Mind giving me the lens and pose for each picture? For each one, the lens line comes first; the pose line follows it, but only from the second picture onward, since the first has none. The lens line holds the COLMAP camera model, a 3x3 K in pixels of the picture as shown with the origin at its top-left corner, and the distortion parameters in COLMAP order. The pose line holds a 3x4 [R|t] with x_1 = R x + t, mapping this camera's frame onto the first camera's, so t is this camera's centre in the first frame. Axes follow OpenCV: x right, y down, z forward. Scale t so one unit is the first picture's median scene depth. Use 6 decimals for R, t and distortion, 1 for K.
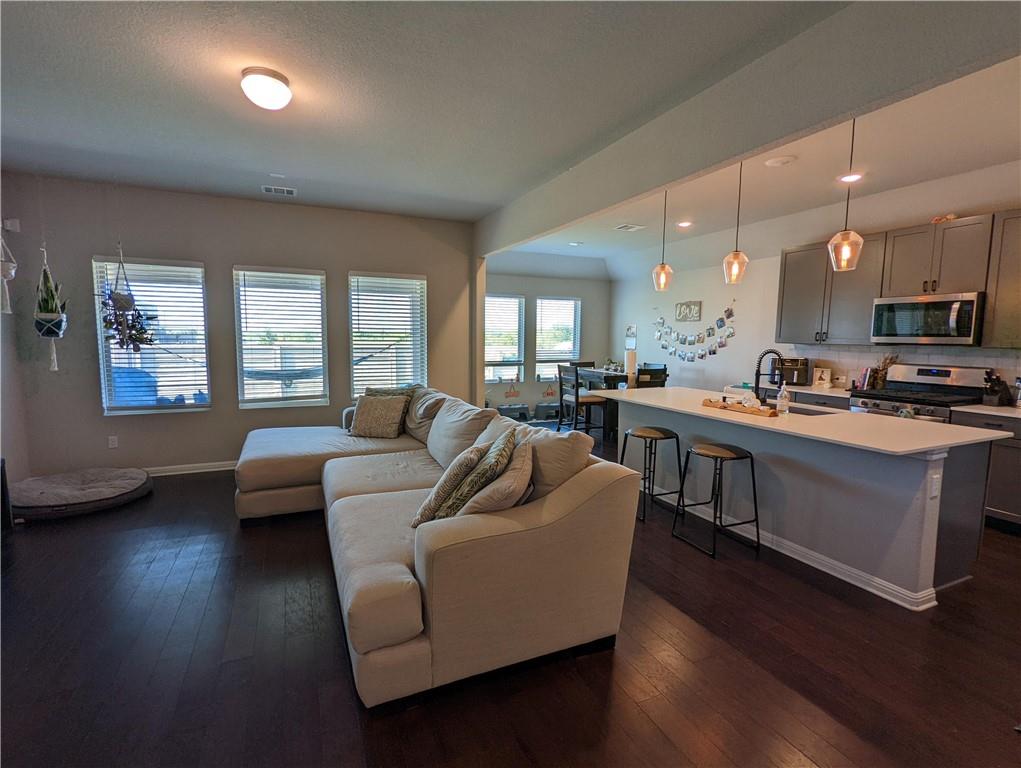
lens RADIAL K [[485.9, 0, 508.4], [0, 485.9, 383.5], [0, 0, 1]] dist [-0.002057, 0.000009]
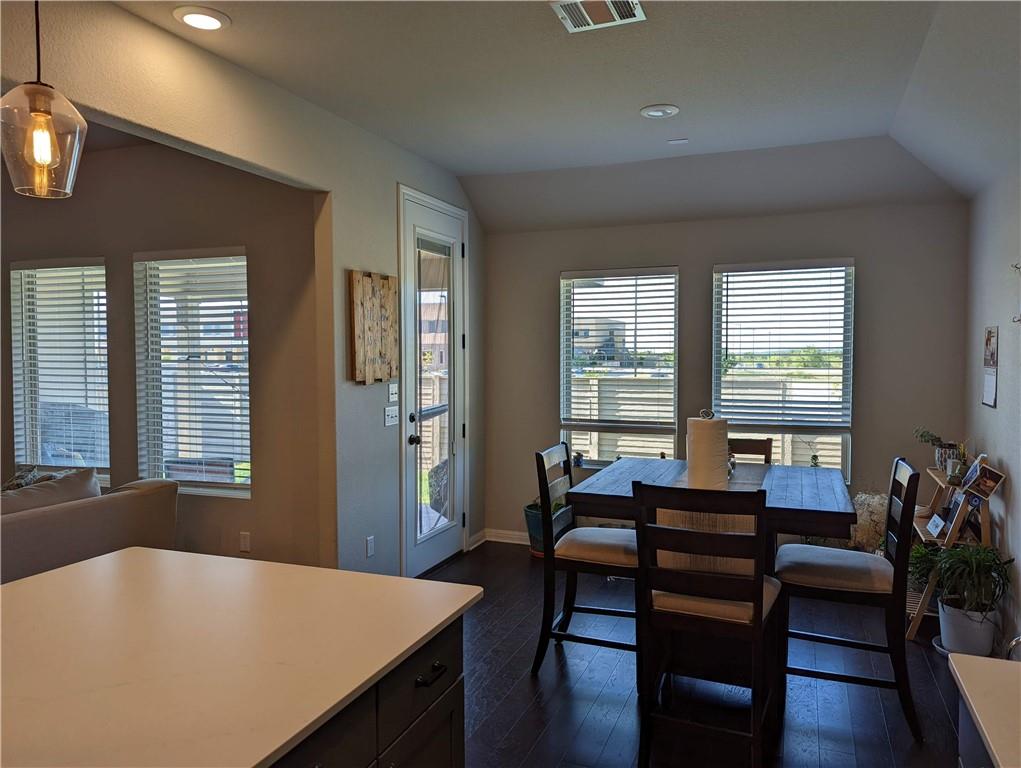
lens RADIAL K [[719.9, 0, 510.6], [0, 719.9, 382.0], [0, 0, 1]] dist [0.047781, -0.023681]
pose [[0.709921, 0.017434, -0.704066, 0.585540], [-0.060093, 0.997547, -0.035891, -0.080162], [0.701713, 0.067789, 0.709227, 0.729124]]
